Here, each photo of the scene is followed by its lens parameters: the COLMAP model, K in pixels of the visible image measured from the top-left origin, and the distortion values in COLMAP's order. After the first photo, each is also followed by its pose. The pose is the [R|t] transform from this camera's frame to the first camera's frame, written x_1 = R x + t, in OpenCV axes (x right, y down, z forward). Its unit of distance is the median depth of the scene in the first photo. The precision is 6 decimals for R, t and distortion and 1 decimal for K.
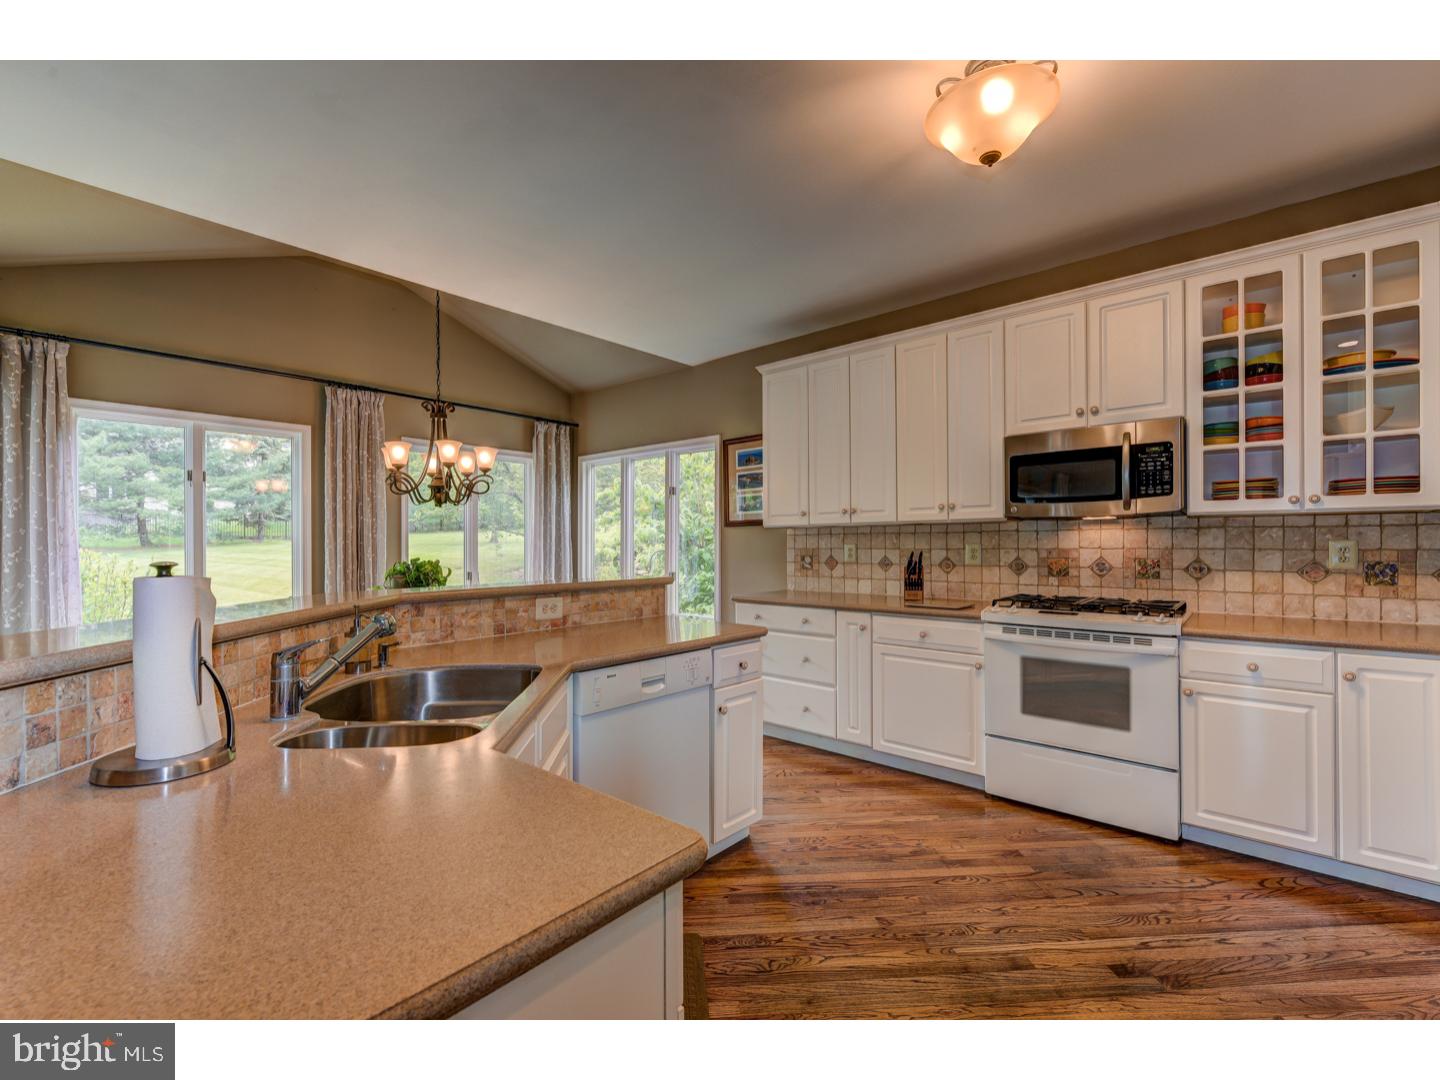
lens RADIAL K [[625.8, 0, 711.2], [0, 625.8, 540.4], [0, 0, 1]] dist [0.001269, 0.000201]
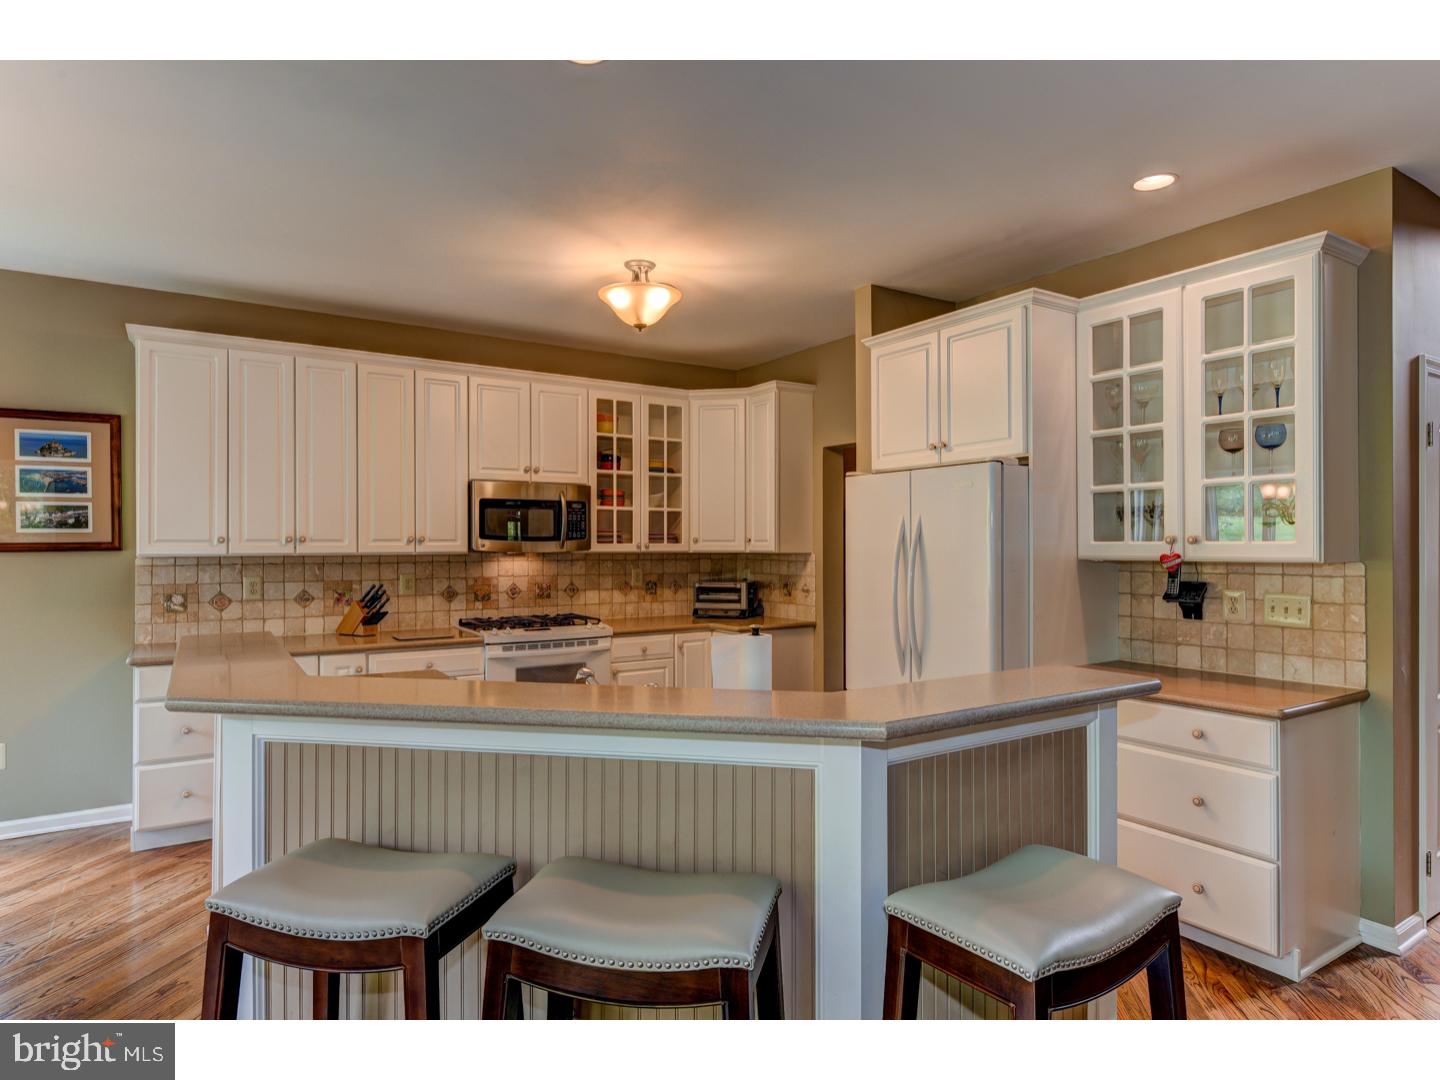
lens RADIAL K [[830.4, 0, 716.7], [0, 830.4, 538.7], [0, 0, 1]] dist [0.001644, -0.000803]
pose [[0.265204, 0.012271, 0.964114, -0.933178], [-0.004572, 0.999924, -0.011469, -0.048719], [-0.964182, -0.001366, 0.265239, 0.192852]]
